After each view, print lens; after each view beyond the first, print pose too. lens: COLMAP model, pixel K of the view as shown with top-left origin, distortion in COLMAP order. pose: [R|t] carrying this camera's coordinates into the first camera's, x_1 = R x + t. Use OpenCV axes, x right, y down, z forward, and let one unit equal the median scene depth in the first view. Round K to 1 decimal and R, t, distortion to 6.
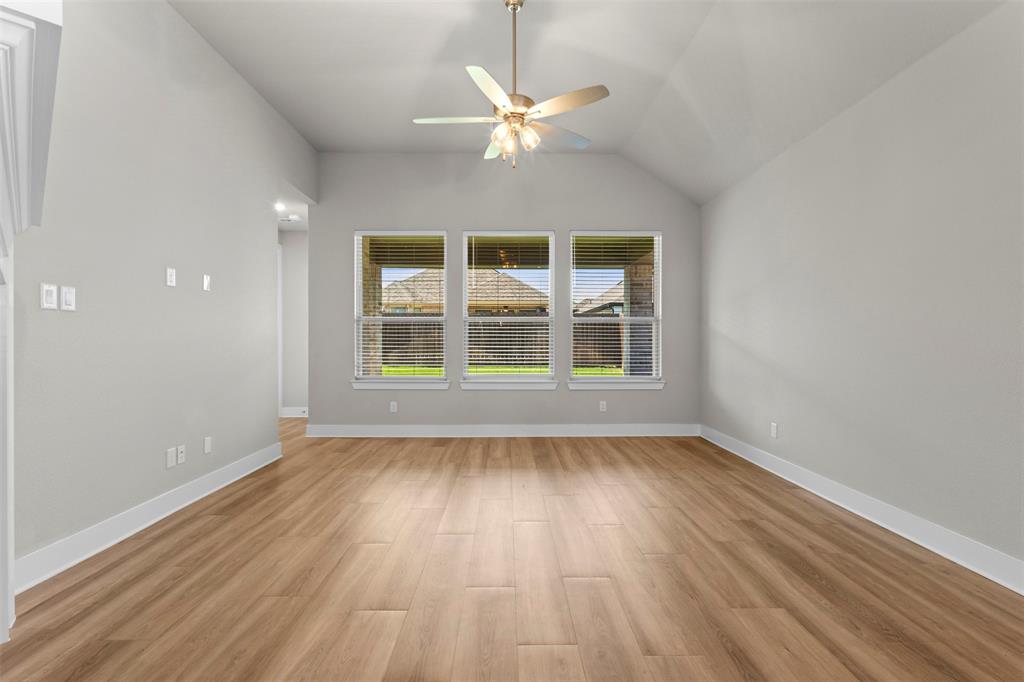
lens RADIAL K [[474.8, 0, 506.9], [0, 474.8, 341.5], [0, 0, 1]] dist [-0.005453, 0.003423]
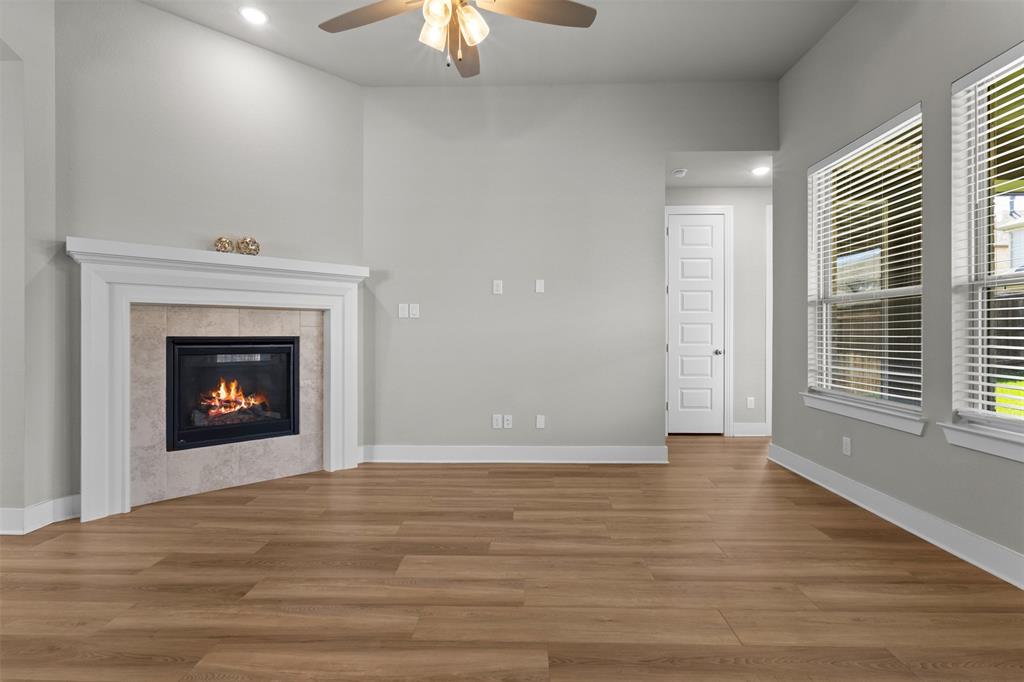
lens RADIAL K [[474.8, 0, 521.3], [0, 474.8, 336.8], [0, 0, 1]] dist [-0.005453, 0.003423]
pose [[-0.015381, 0.005162, -0.999868, 0.658524], [-0.001822, 0.999985, 0.005191, -0.002620], [0.999880, 0.001902, -0.015371, 1.121756]]
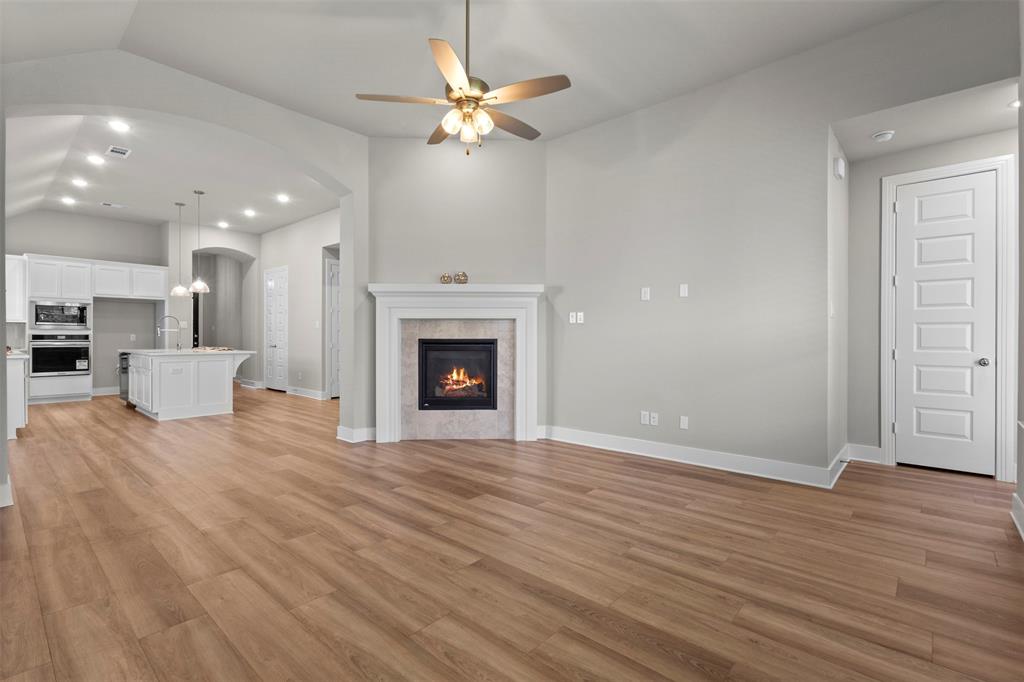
lens RADIAL K [[474.8, 0, 521.3], [0, 474.8, 339.1], [0, 0, 1]] dist [-0.005453, 0.003423]
pose [[-0.655903, 0.004823, -0.754830, 0.663392], [-0.000896, 0.999974, 0.007167, -0.007739], [0.754845, 0.005377, -0.655881, 1.721246]]
